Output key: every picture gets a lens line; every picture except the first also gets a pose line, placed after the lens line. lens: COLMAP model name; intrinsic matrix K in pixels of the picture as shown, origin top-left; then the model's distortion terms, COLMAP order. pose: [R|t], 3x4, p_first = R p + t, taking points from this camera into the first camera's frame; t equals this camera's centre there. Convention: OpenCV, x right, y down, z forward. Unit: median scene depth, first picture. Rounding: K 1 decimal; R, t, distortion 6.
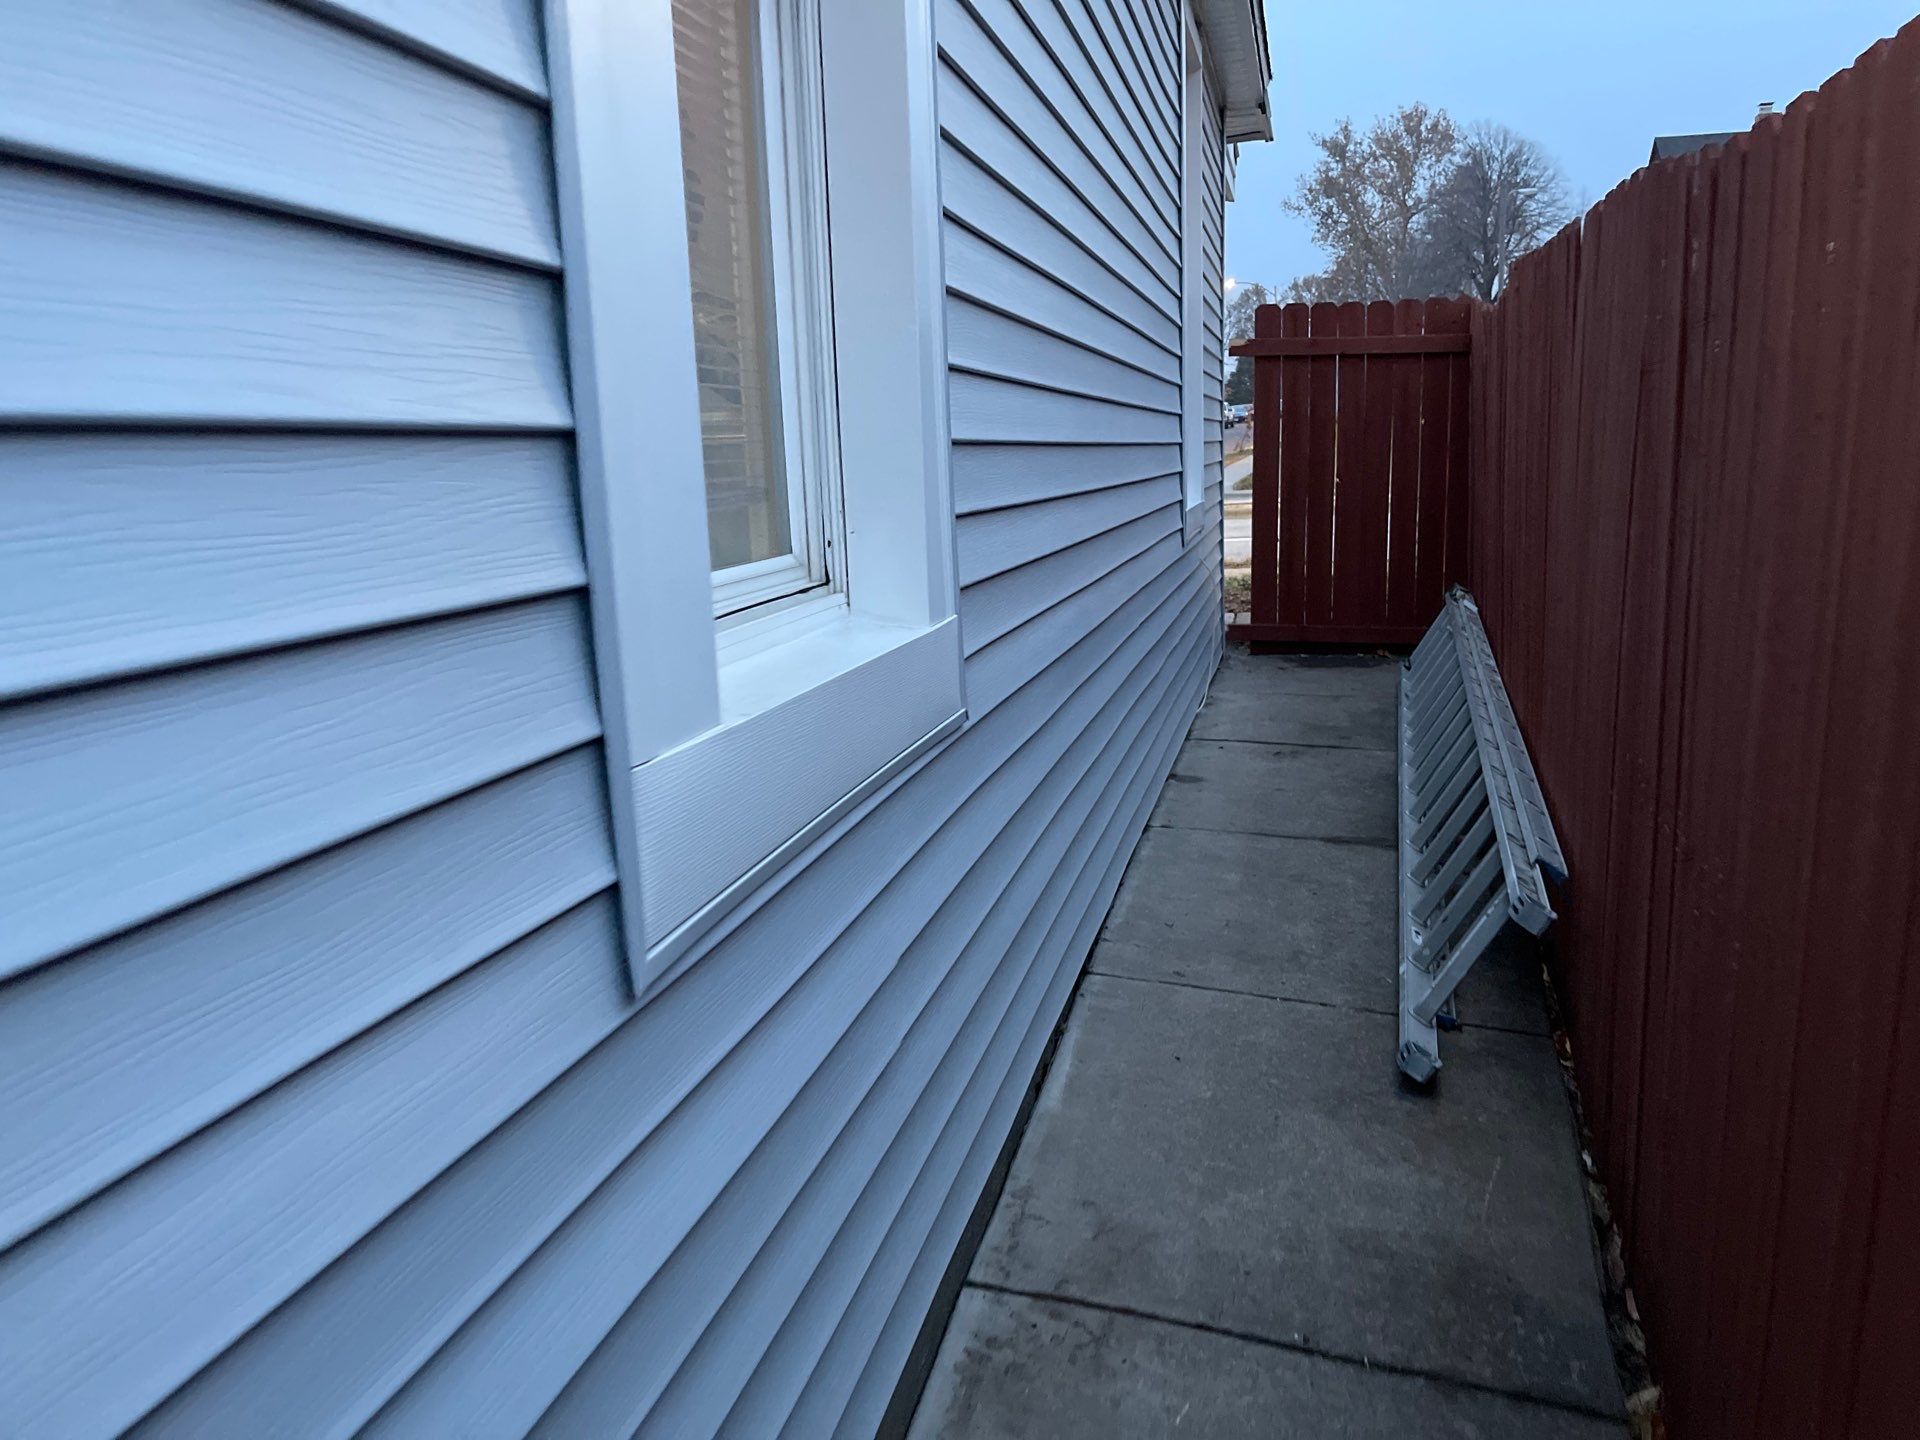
lens RADIAL K [[1453.0, 0, 970.6], [0, 1453.0, 719.9], [0, 0, 1]] dist [0.050652, -0.075755]
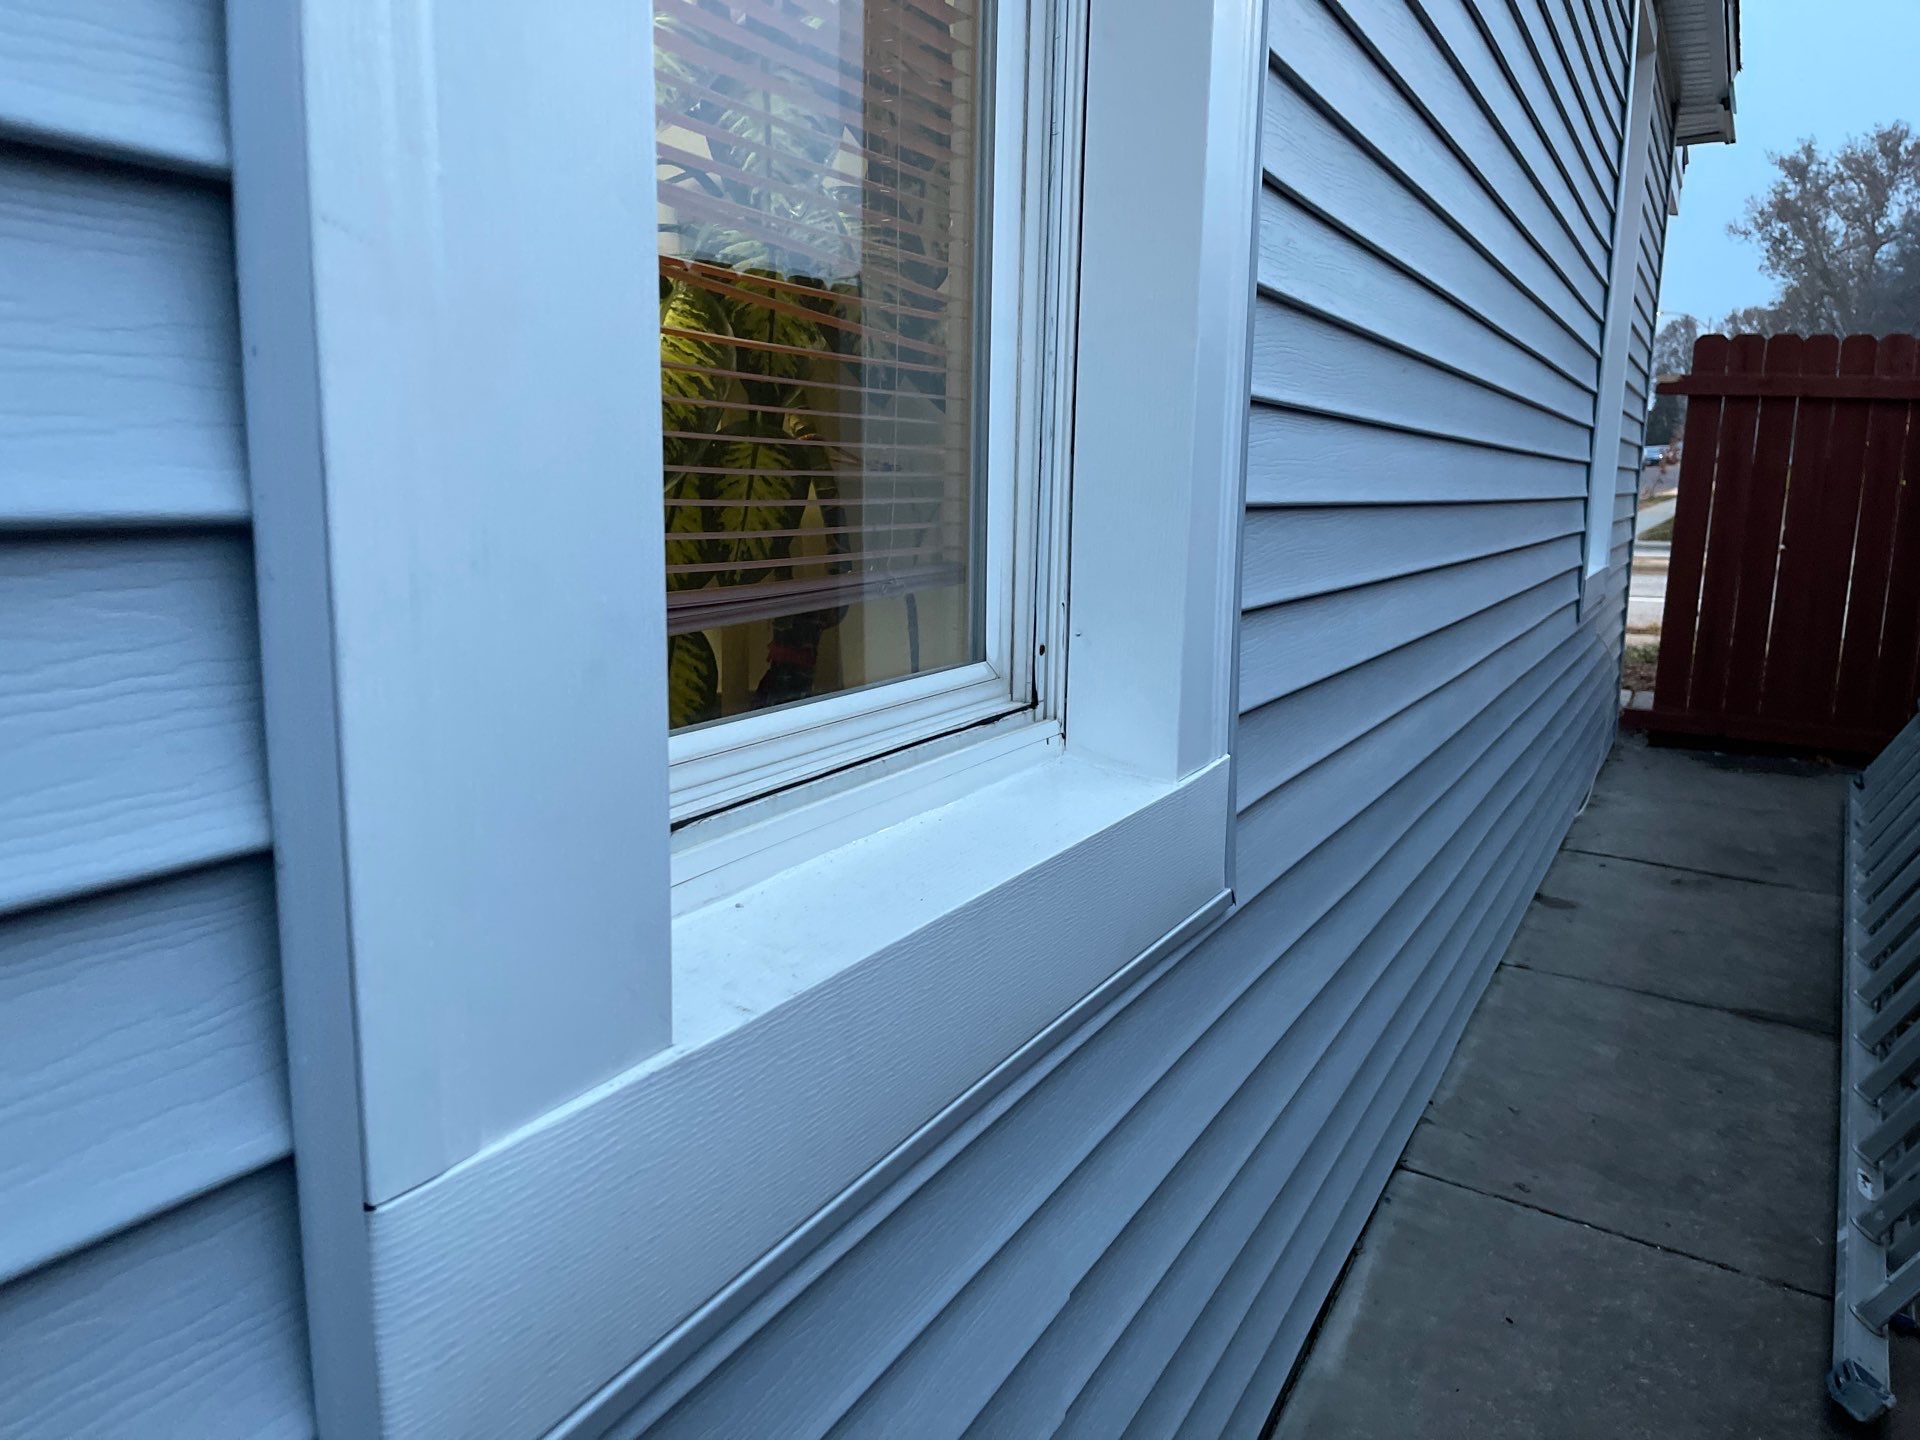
lens RADIAL K [[1453.0, 0, 957.4], [0, 1453.0, 732.3], [0, 0, 1]] dist [0.050652, -0.075755]
pose [[0.965952, 0.092067, -0.241788, 0.014633], [-0.093450, 0.995607, 0.005766, -0.033756], [0.241256, 0.017025, 0.970312, 0.130378]]
